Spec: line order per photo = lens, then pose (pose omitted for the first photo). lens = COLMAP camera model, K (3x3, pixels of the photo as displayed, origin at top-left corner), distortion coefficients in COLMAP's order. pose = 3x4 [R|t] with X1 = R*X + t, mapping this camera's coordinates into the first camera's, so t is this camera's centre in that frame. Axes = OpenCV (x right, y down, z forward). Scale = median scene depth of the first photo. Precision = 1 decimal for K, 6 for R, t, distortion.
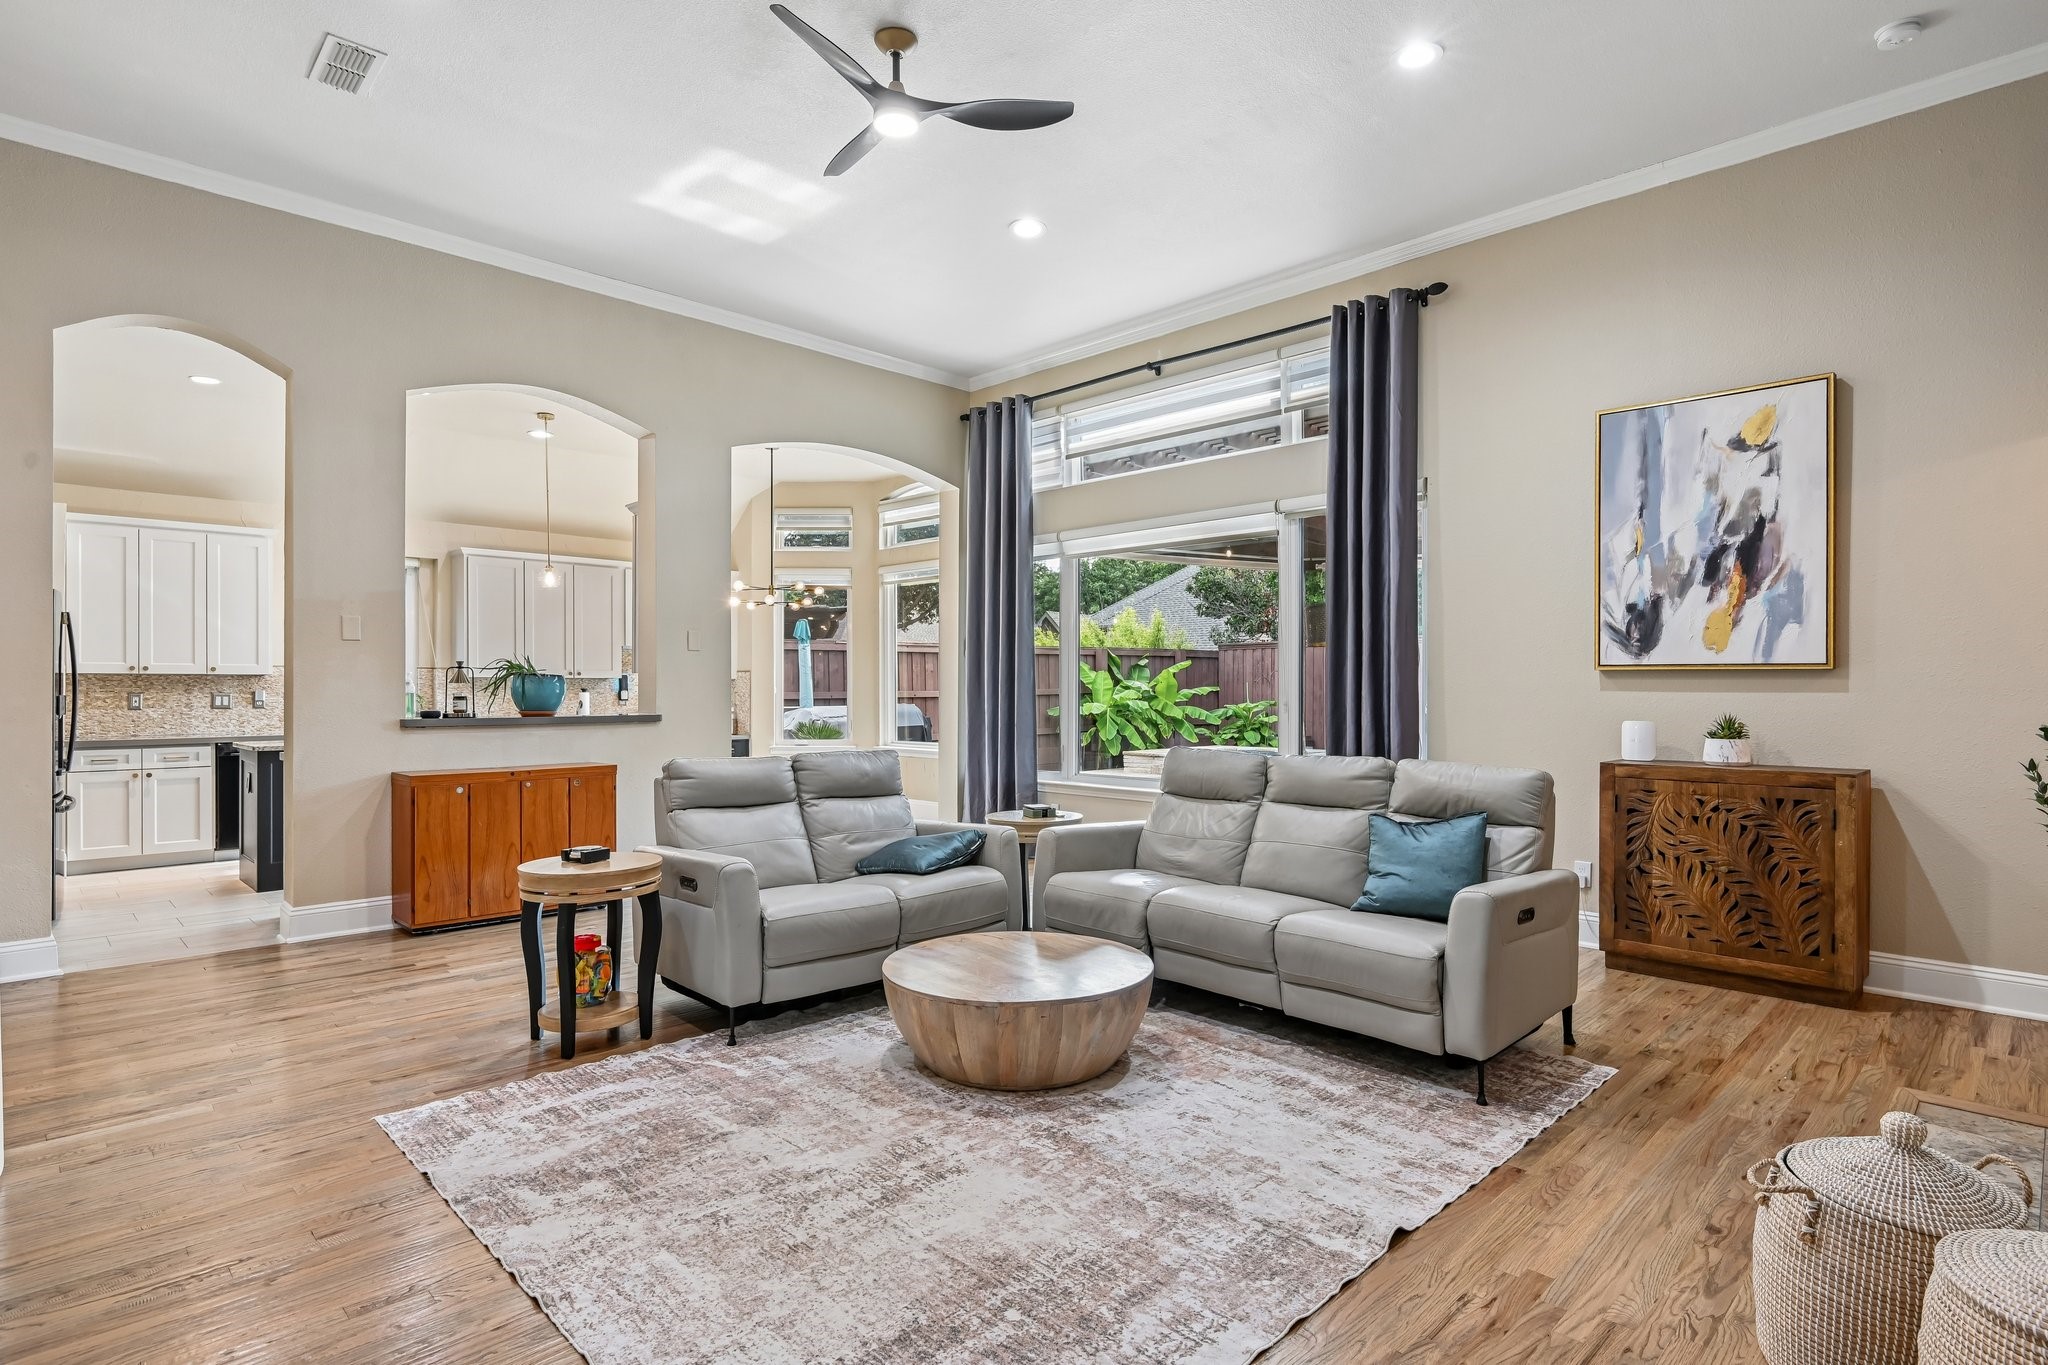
lens RADIAL K [[1112.5, 0, 1005.7], [0, 1112.5, 693.3], [0, 0, 1]] dist [0.000296, -0.009973]
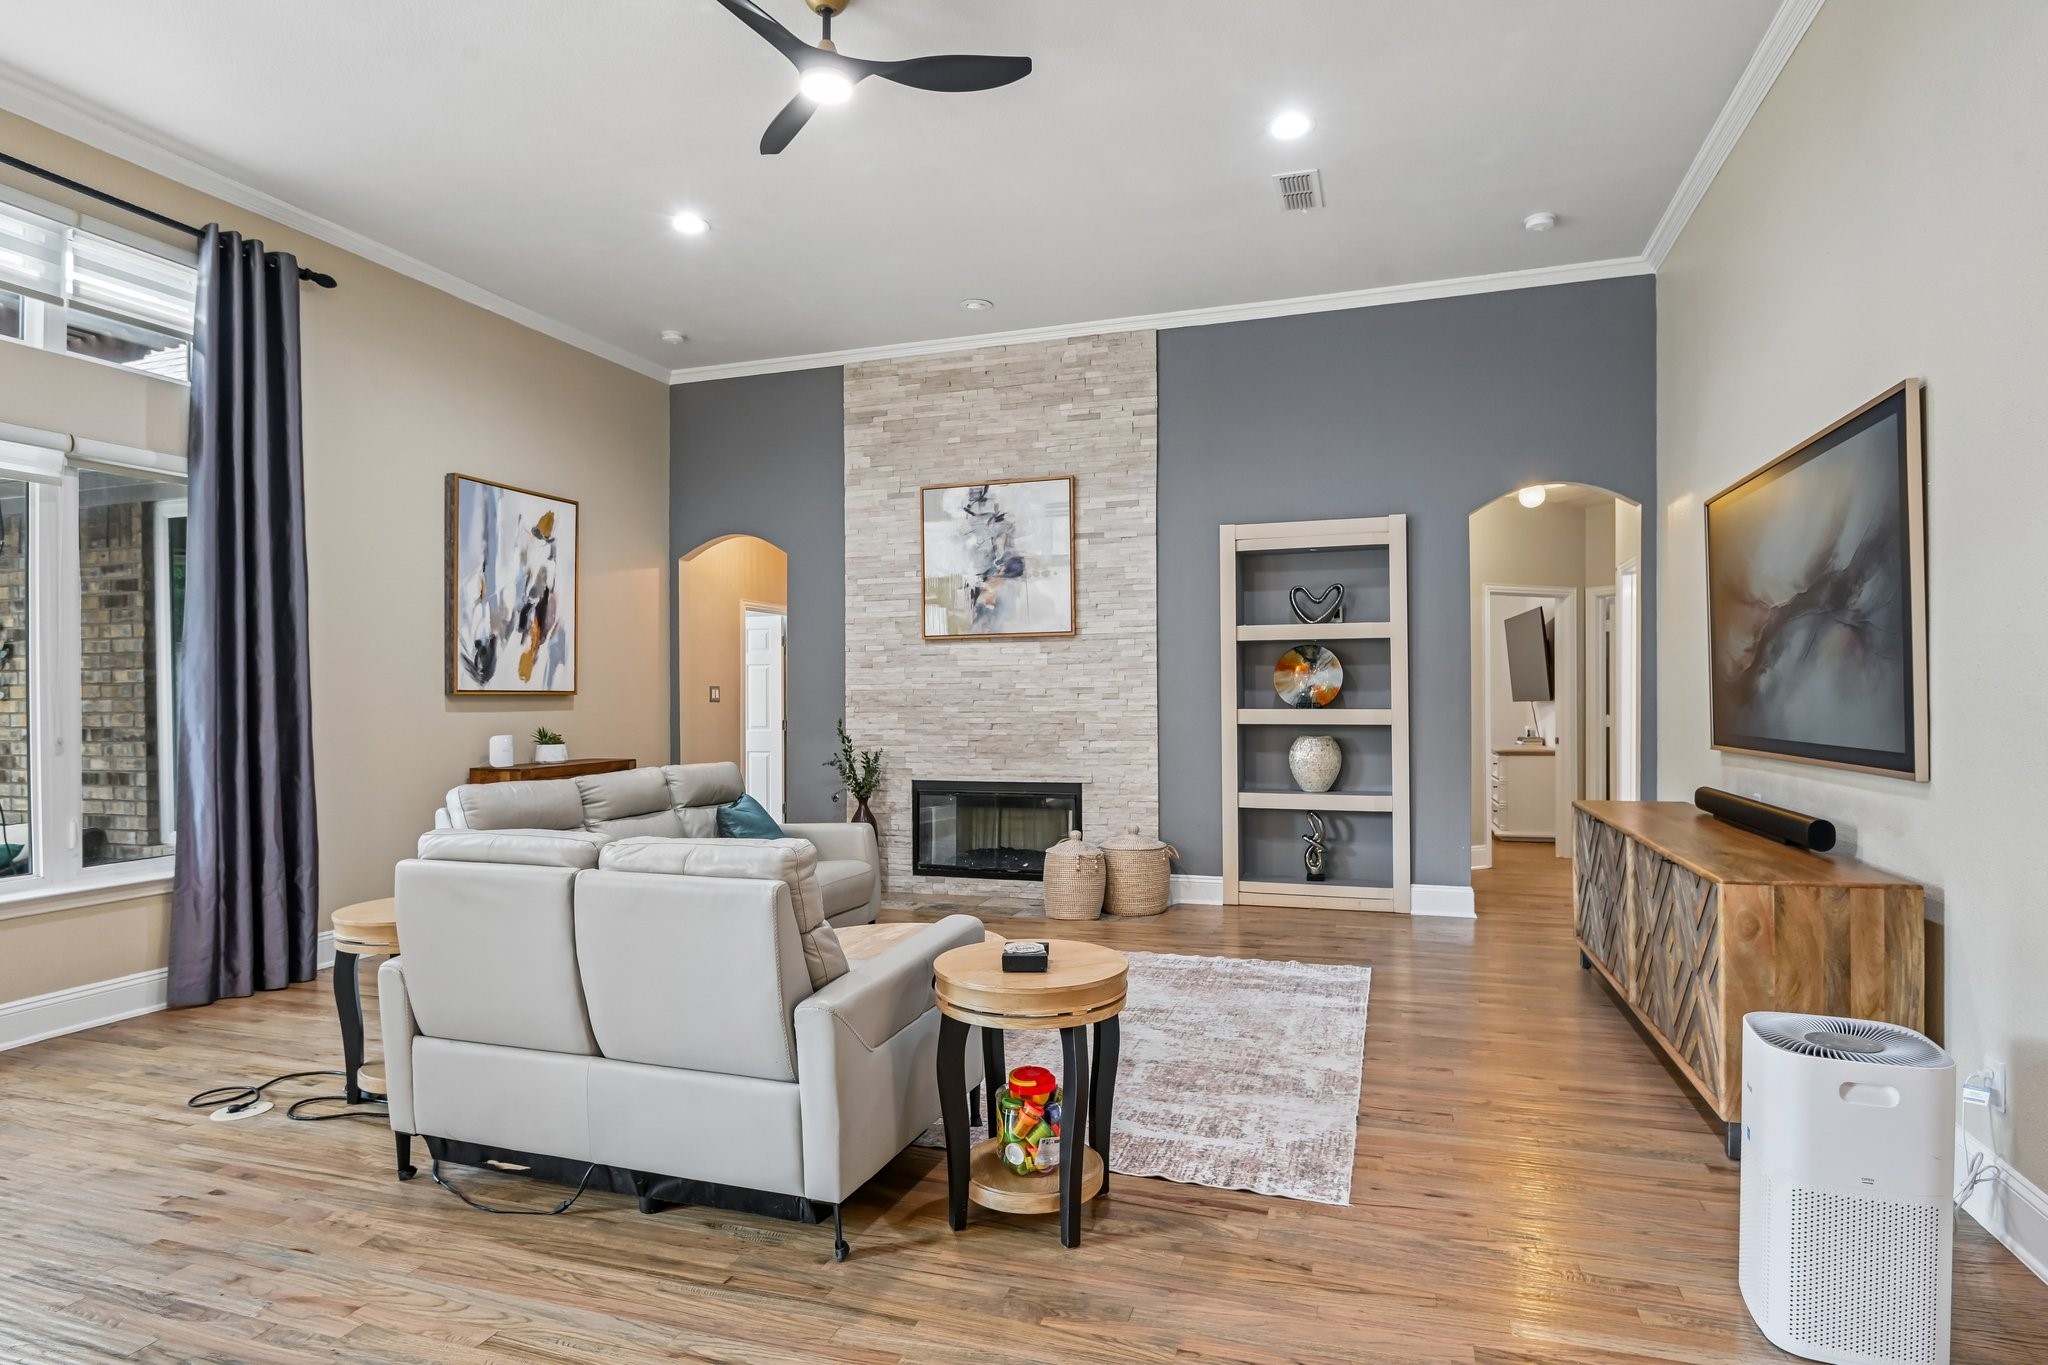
lens RADIAL K [[1112.5, 0, 1022.4], [0, 1112.5, 690.5], [0, 0, 1]] dist [0.000296, -0.009973]
pose [[-0.490942, 0.008970, 0.871146, -0.850925], [0.015598, 0.999877, -0.001505, -0.015559], [-0.871052, 0.012850, -0.491022, 1.161242]]
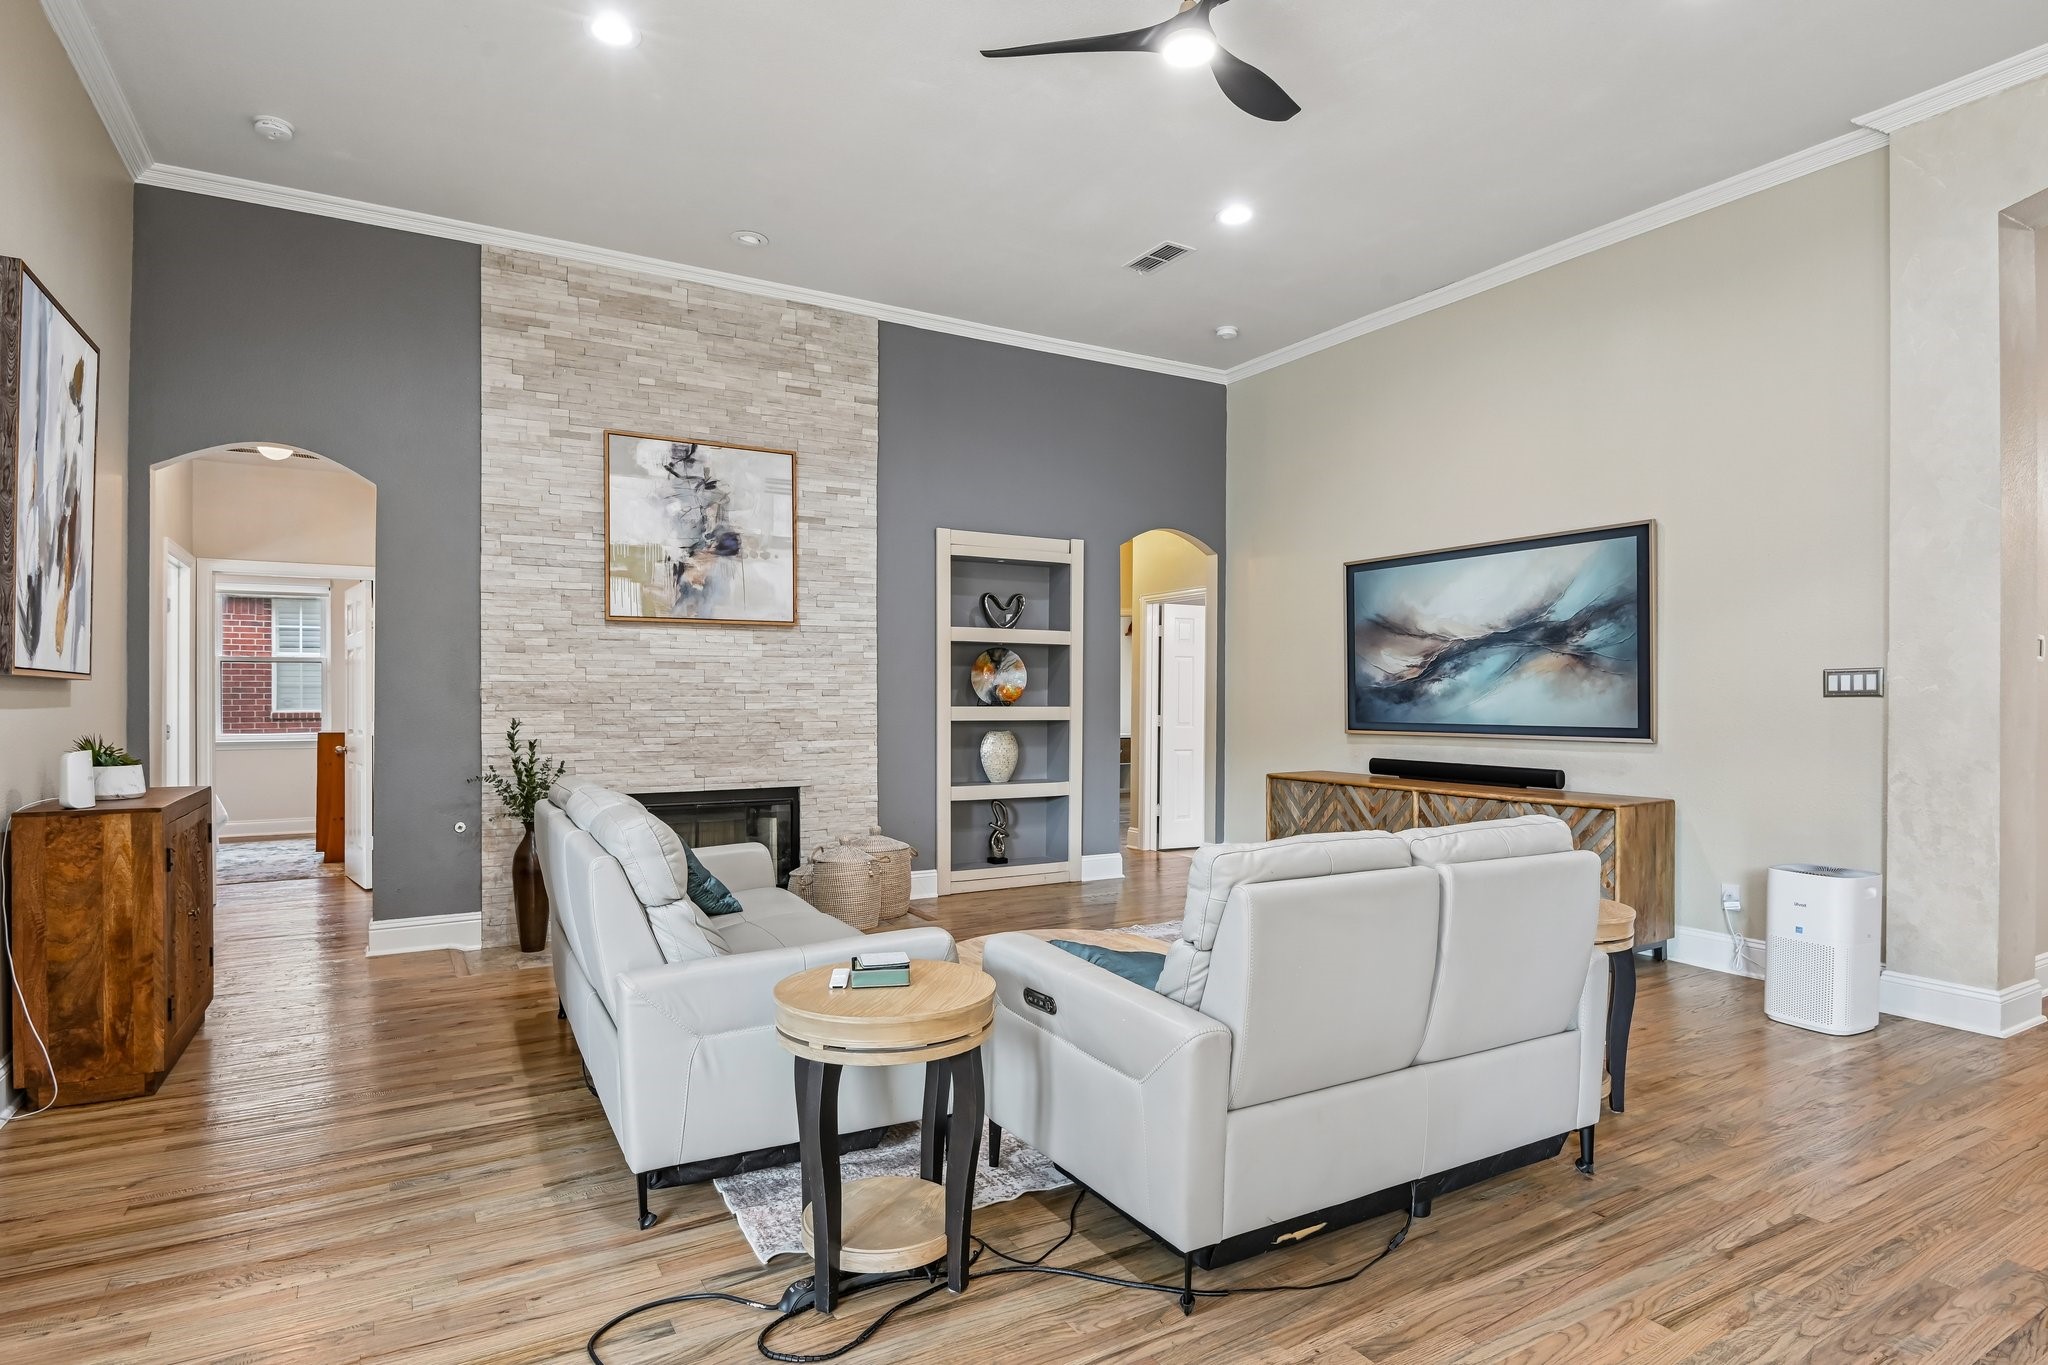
lens RADIAL K [[1112.5, 0, 1030.8], [0, 1112.5, 694.4], [0, 0, 1]] dist [0.000296, -0.009973]
pose [[-0.981482, 0.000031, 0.191556, -0.153079], [0.001231, 0.999980, 0.006147, -0.014702], [-0.191552, 0.006269, -0.981462, 1.643502]]
